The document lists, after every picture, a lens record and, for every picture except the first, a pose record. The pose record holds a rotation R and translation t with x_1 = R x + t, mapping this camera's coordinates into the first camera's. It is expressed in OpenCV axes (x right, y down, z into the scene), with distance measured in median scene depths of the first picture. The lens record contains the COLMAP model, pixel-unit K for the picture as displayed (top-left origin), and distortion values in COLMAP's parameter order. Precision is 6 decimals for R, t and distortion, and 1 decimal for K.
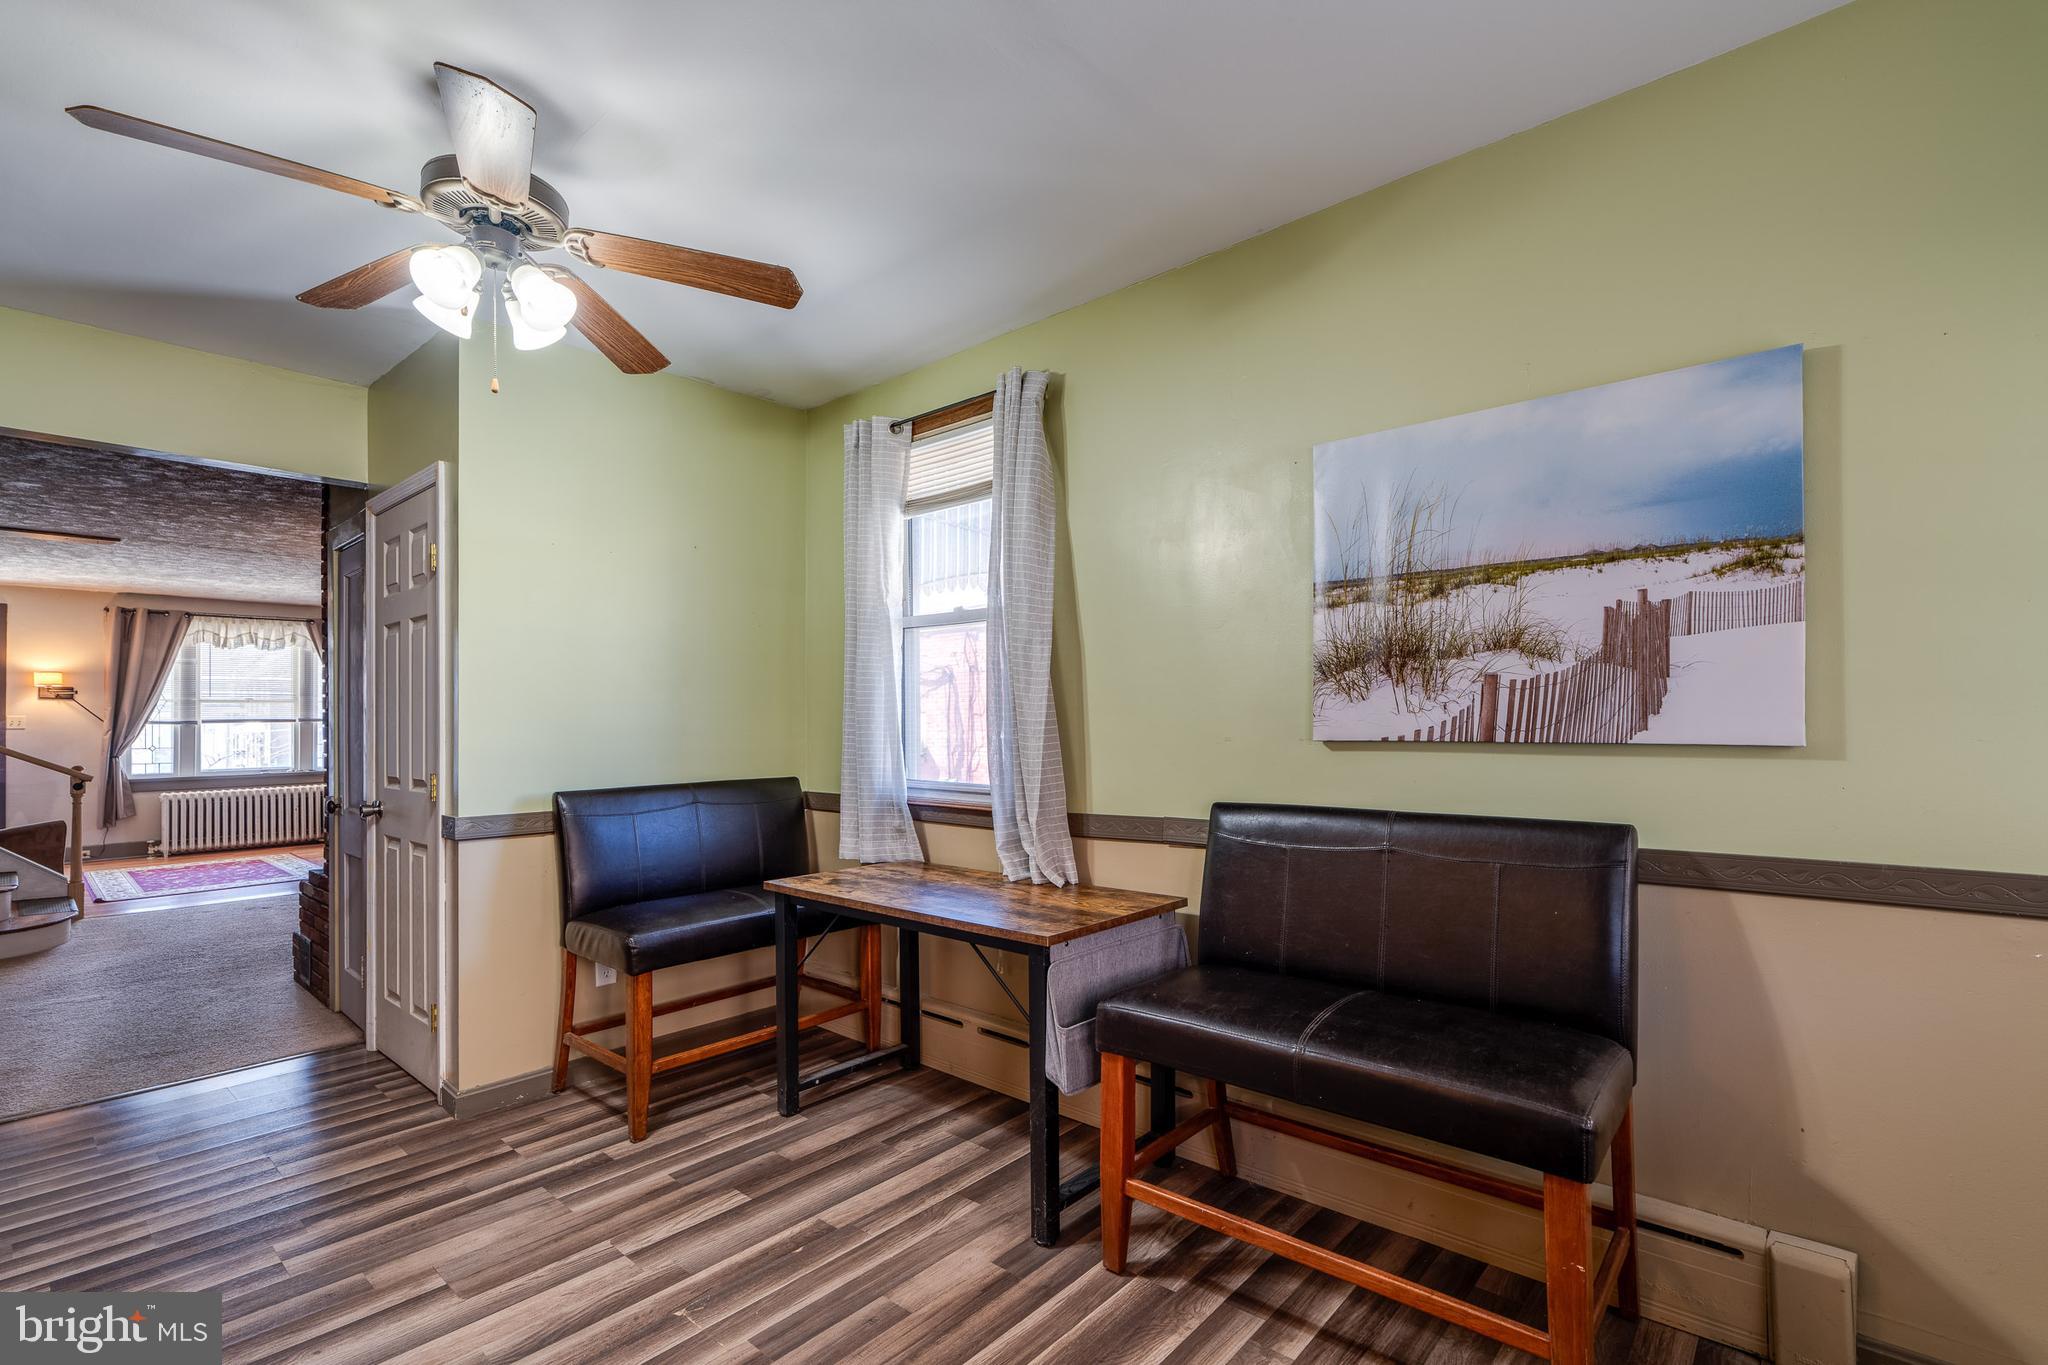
lens RADIAL K [[925.4, 0, 1012.3], [0, 925.4, 706.0], [0, 0, 1]] dist [-0.001554, -0.000140]
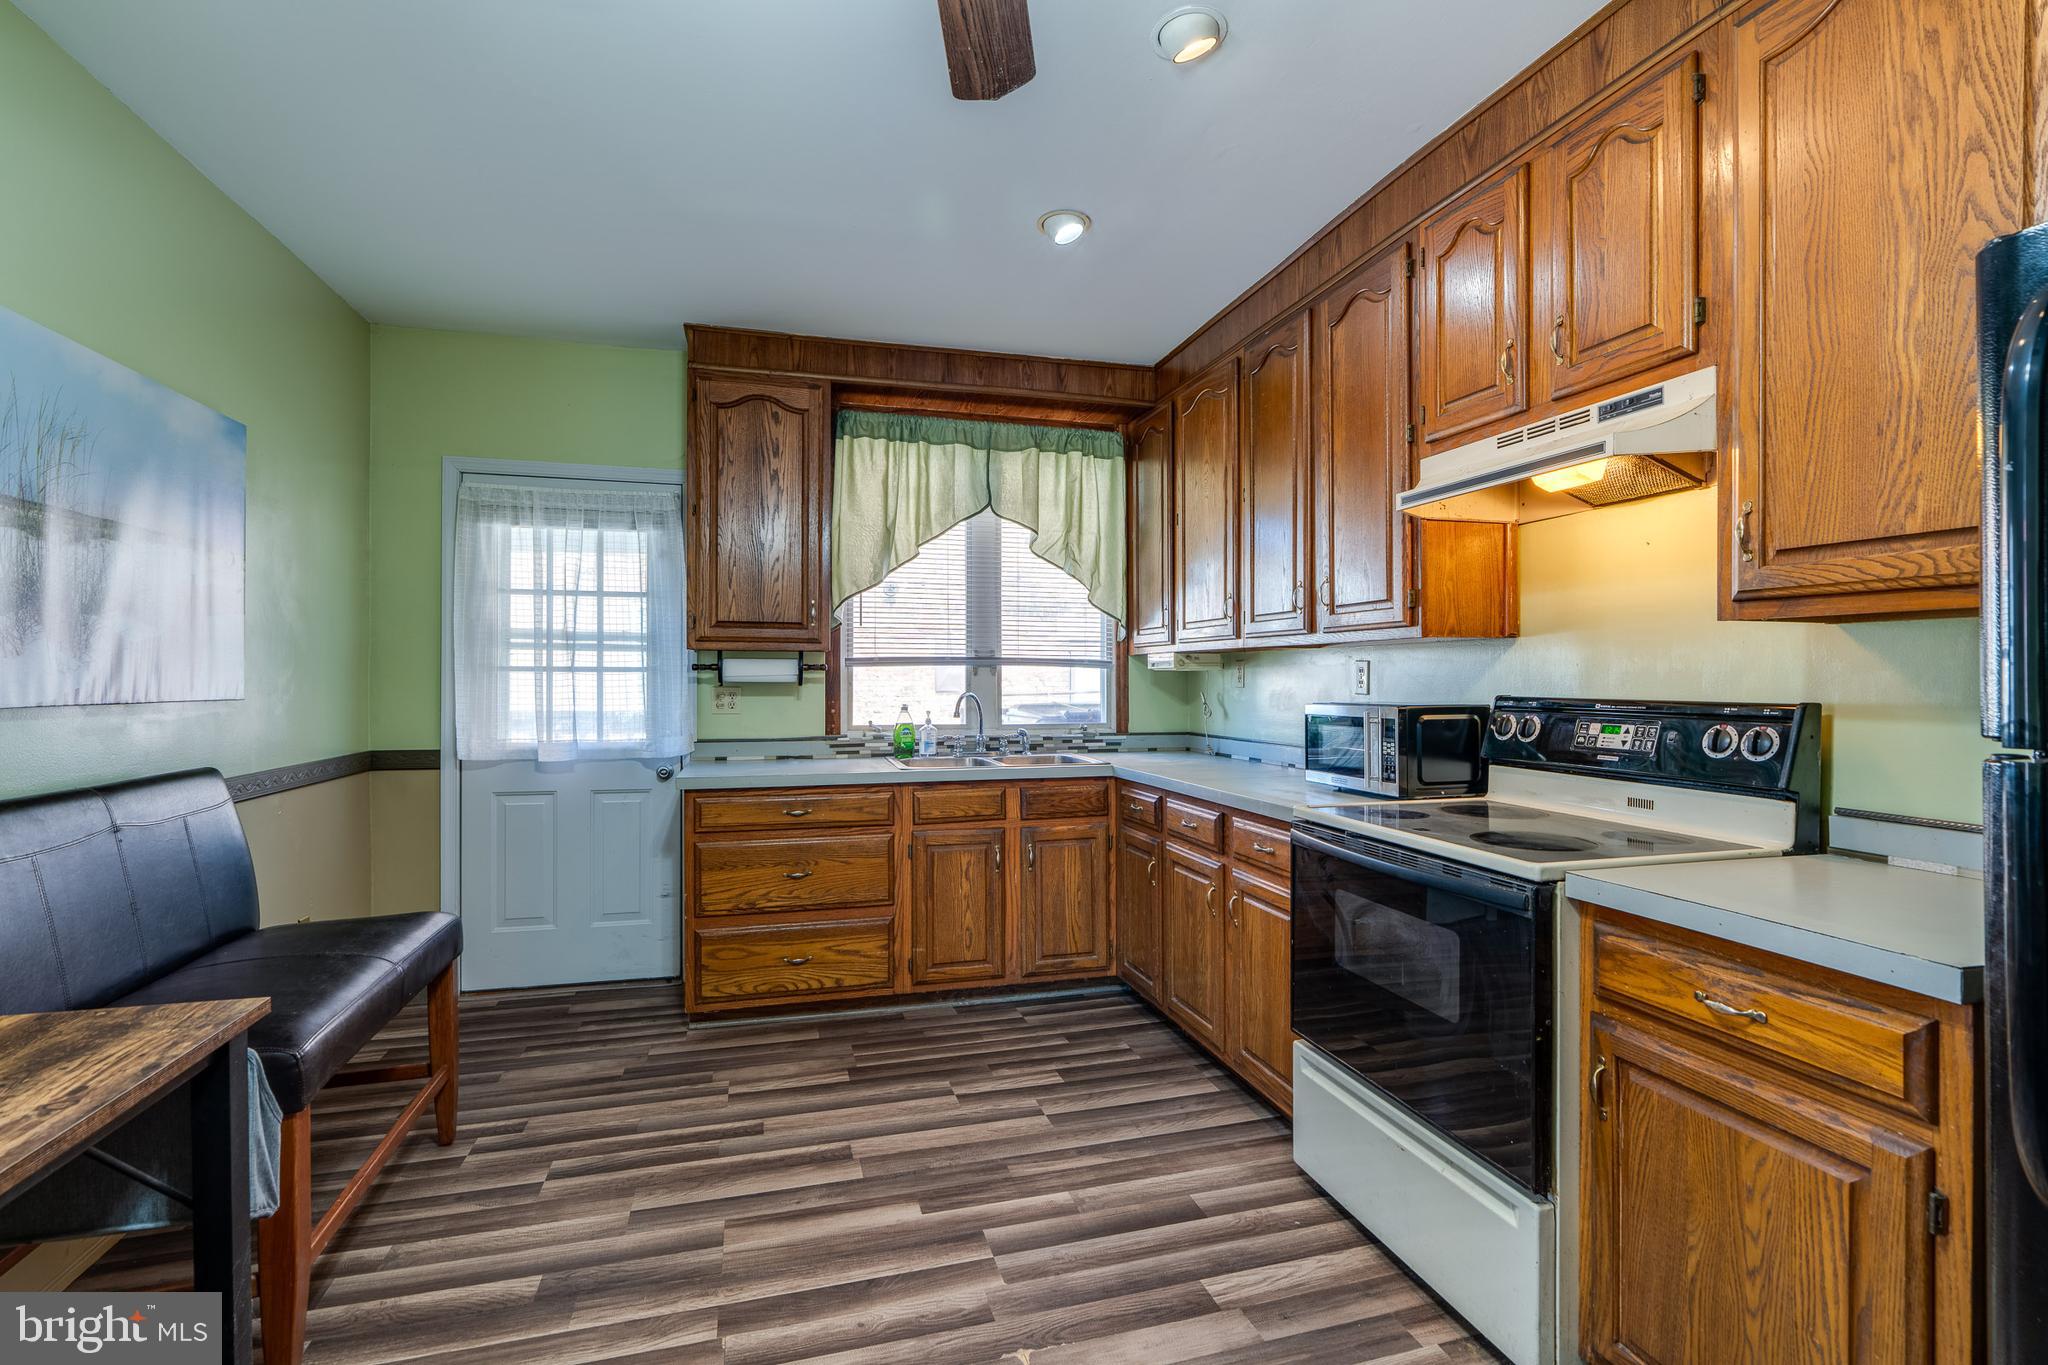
lens RADIAL K [[926.3, 0, 1018.9], [0, 926.3, 679.4], [0, 0, 1]] dist [-0.004172, 0.000236]
pose [[-0.840970, 0.007016, 0.541036, -0.736031], [-0.000954, 0.999895, -0.014450, 0.023751], [-0.541081, -0.012669, -0.840875, 1.188427]]
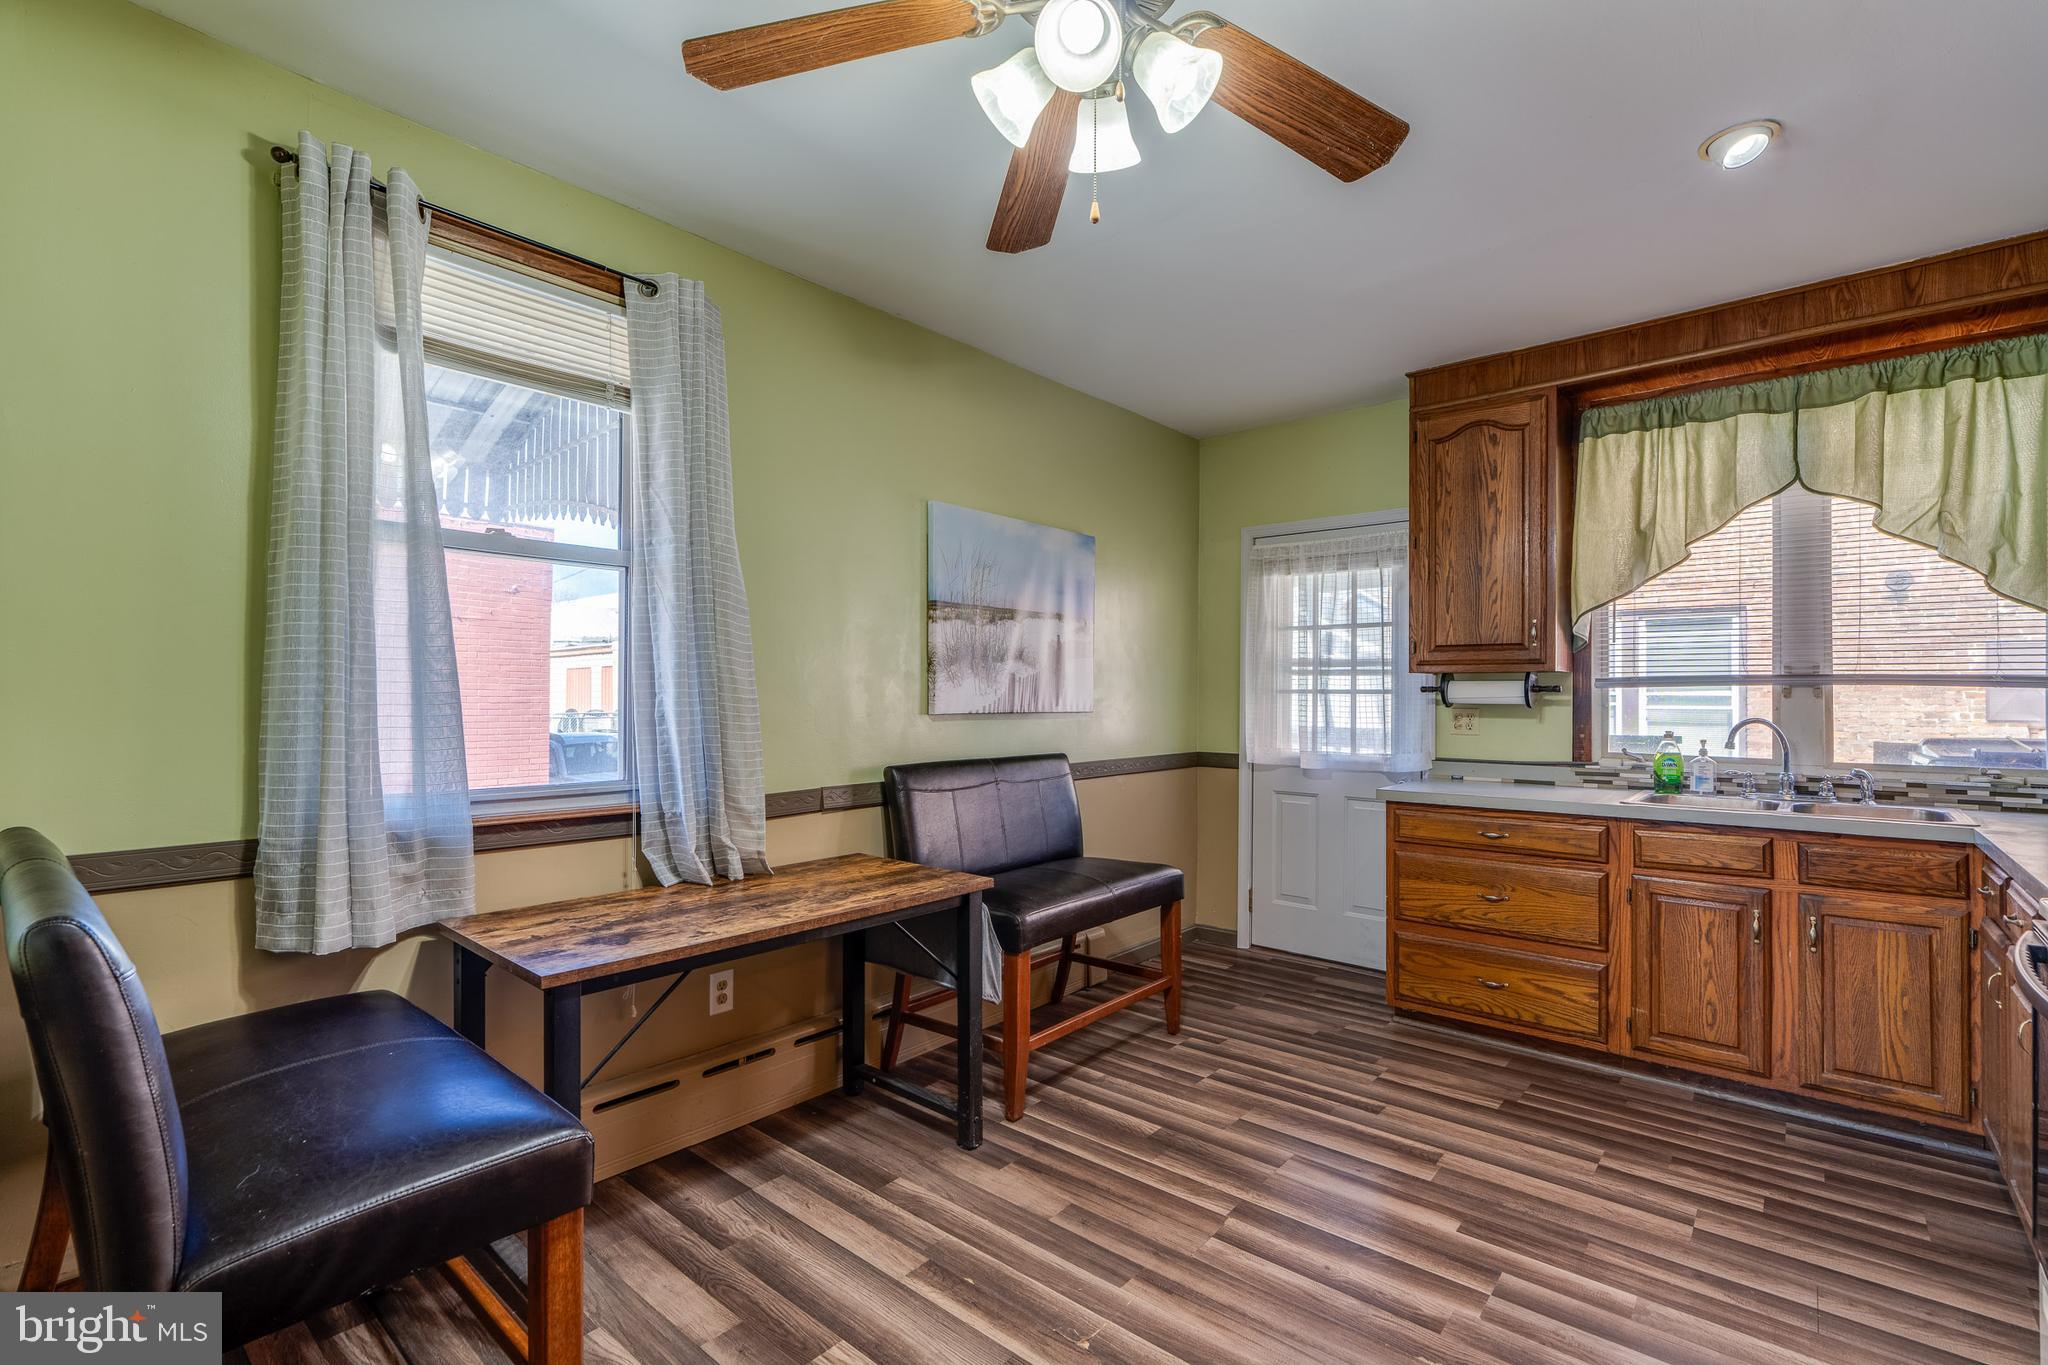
lens RADIAL K [[919.8, 0, 1017.6], [0, 919.8, 688.2], [0, 0, 1]] dist [-0.003402, -0.000181]
pose [[-0.012050, 0.017813, 0.999769, -1.079807], [-0.017734, 0.999680, -0.018026, 0.021918], [-0.999770, -0.017947, -0.011730, 0.920281]]
